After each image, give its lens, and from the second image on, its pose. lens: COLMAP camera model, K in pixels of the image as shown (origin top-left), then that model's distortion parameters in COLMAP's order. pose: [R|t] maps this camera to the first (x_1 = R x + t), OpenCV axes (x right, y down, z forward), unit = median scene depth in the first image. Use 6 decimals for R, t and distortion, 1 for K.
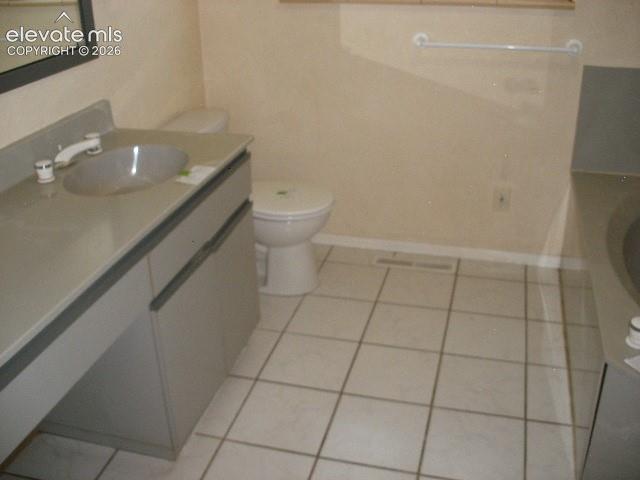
lens RADIAL K [[677.7, 0, 318.3], [0, 677.7, 224.9], [0, 0, 1]] dist [-0.220201, 0.248878]
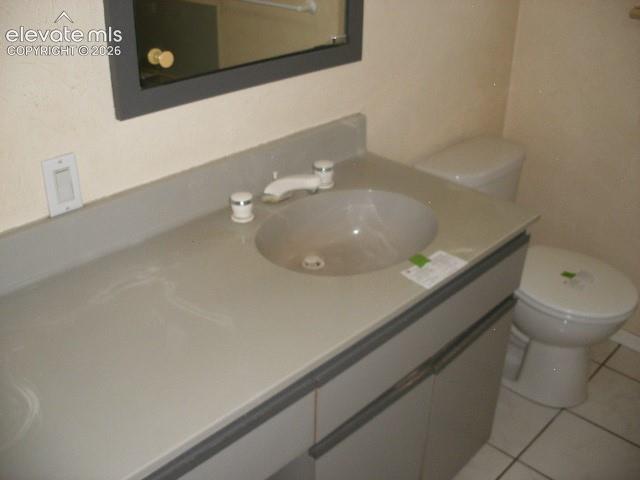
lens RADIAL K [[677.7, 0, 318.3], [0, 677.7, 224.9], [0, 0, 1]] dist [-0.220201, 0.248878]
pose [[0.875037, 0.252891, -0.412743, -0.012666], [-0.233058, 0.967445, 0.098666, -0.149416], [0.424258, 0.009856, 0.905488, 0.311975]]
